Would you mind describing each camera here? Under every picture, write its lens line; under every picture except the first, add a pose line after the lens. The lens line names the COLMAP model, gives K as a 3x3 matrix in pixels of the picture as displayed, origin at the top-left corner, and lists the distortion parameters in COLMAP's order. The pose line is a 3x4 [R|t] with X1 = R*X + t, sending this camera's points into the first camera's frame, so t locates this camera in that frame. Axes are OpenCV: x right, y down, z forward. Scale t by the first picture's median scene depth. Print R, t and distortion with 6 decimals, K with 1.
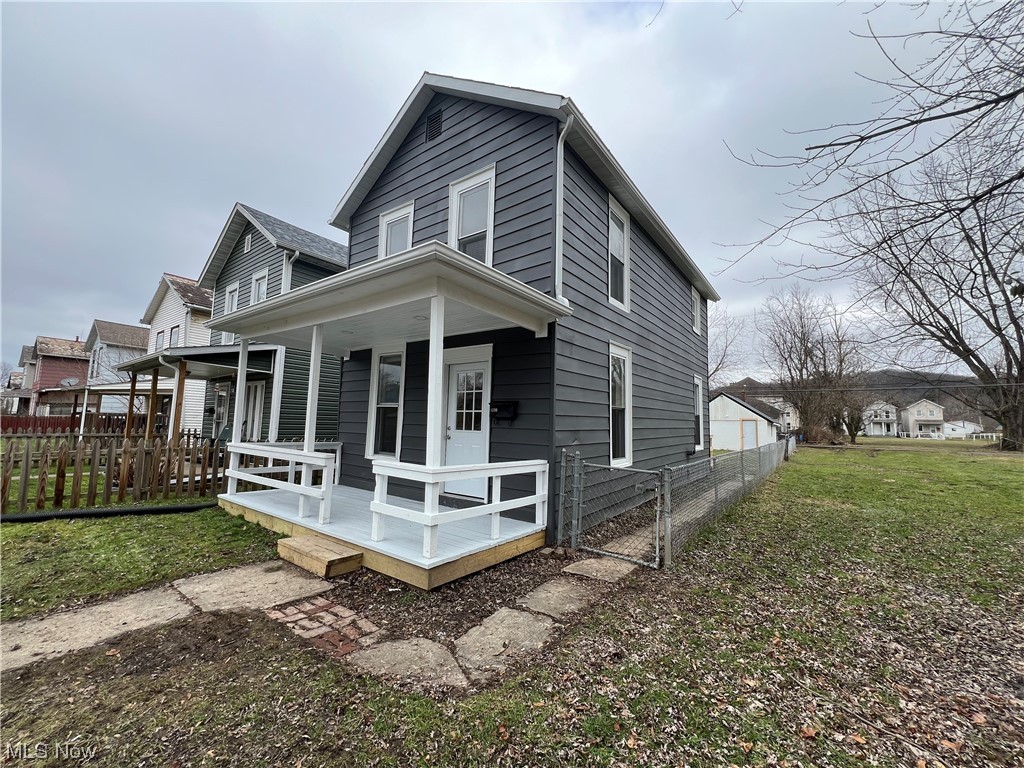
lens RADIAL K [[407.5, 0, 510.7], [0, 407.5, 382.5], [0, 0, 1]] dist [-0.001466, 0.000159]
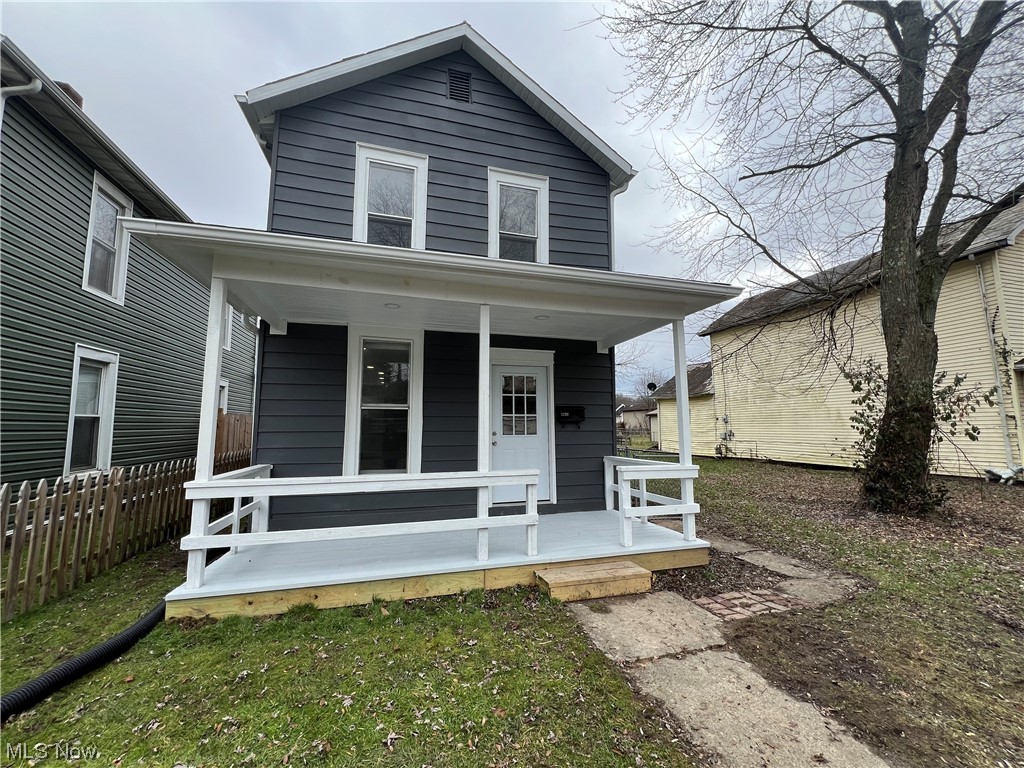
lens RADIAL K [[407.5, 0, 510.7], [0, 407.5, 382.5], [0, 0, 1]] dist [-0.001466, 0.000159]
pose [[0.610929, 0.057038, 0.789628, -1.033990], [-0.059665, 0.997882, -0.025919, 0.021945], [-0.789434, -0.031279, 0.613038, 0.486626]]
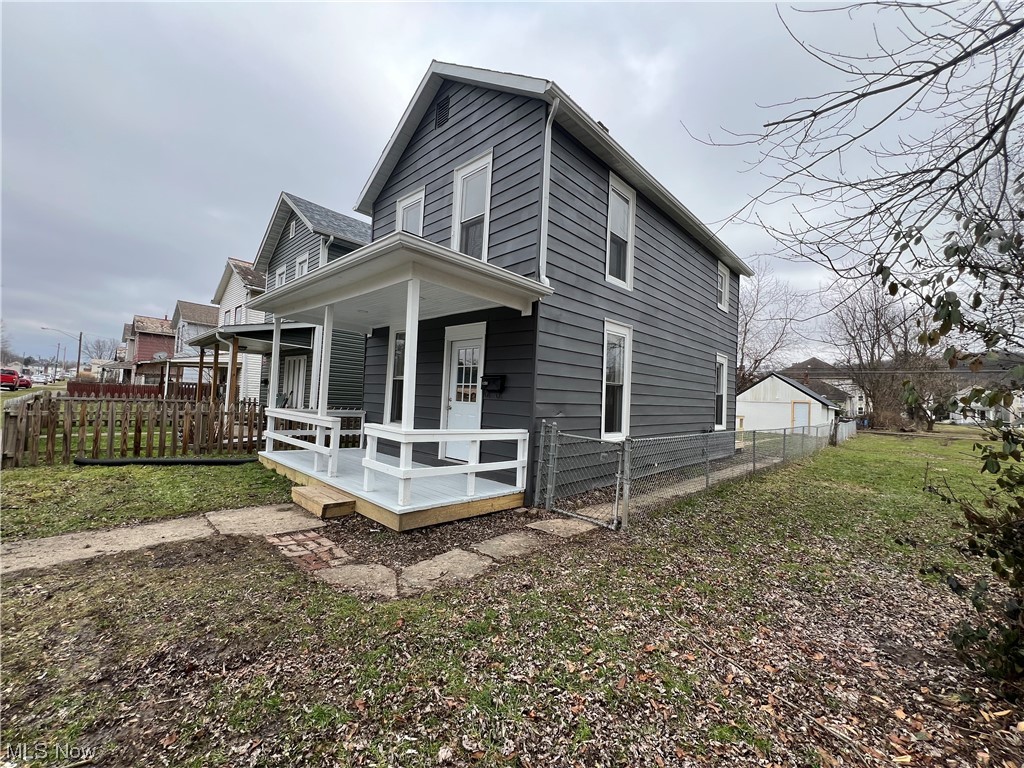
lens RADIAL K [[407.5, 0, 510.7], [0, 407.5, 382.5], [0, 0, 1]] dist [-0.001466, 0.000159]
pose [[0.992302, 0.016958, -0.122674, 0.170431], [-0.010296, 0.998448, 0.054739, 0.006026], [0.123412, -0.053054, 0.990936, -0.072784]]
